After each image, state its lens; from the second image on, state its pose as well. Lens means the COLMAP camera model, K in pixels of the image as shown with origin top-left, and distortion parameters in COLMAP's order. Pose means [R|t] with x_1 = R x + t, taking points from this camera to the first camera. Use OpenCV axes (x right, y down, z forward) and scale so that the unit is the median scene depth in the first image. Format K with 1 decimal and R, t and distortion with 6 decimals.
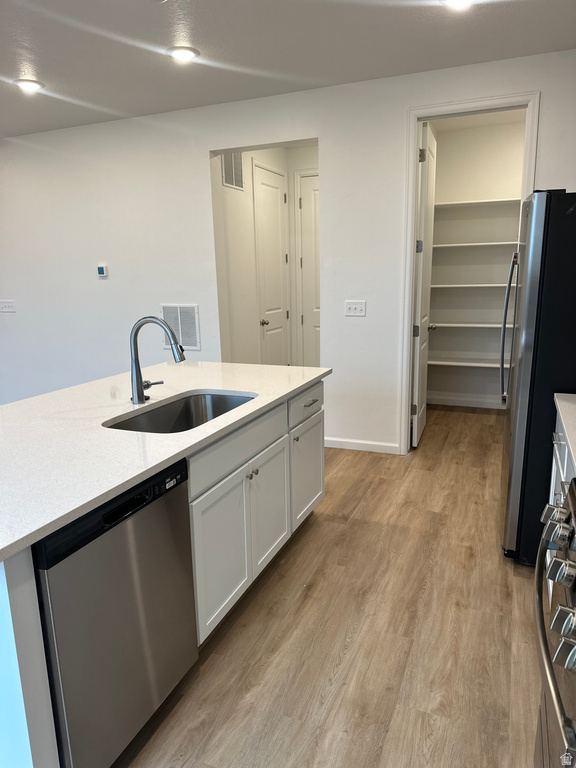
lens RADIAL K [[538.8, 0, 288.0], [0, 538.8, 384.0], [0, 0, 1]] dist [0.001212, -0.004887]
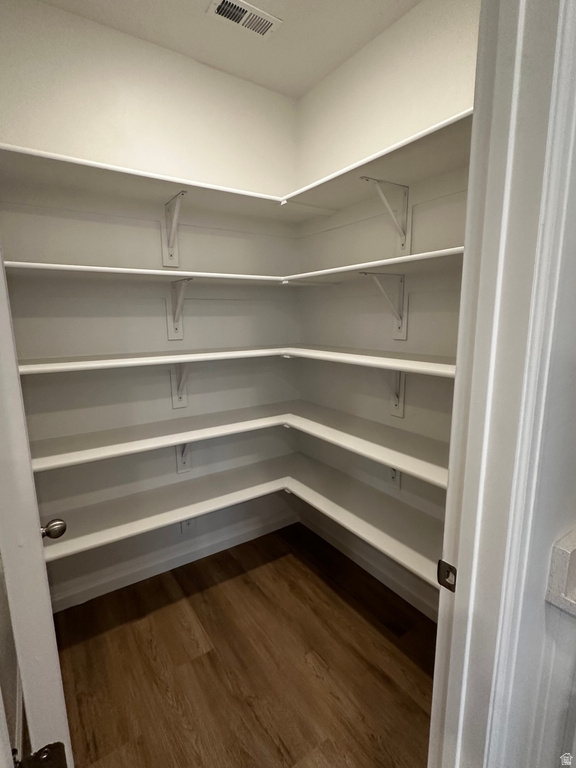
lens RADIAL K [[381.0, 0, 288.0], [0, 381.0, 384.0], [0, 0, 1]] dist [-0.003832, -0.000528]
pose [[0.545768, -0.137864, 0.826518, 0.160305], [0.166065, 0.984603, 0.054576, -0.155522], [-0.821316, 0.107469, 0.560259, 0.687174]]
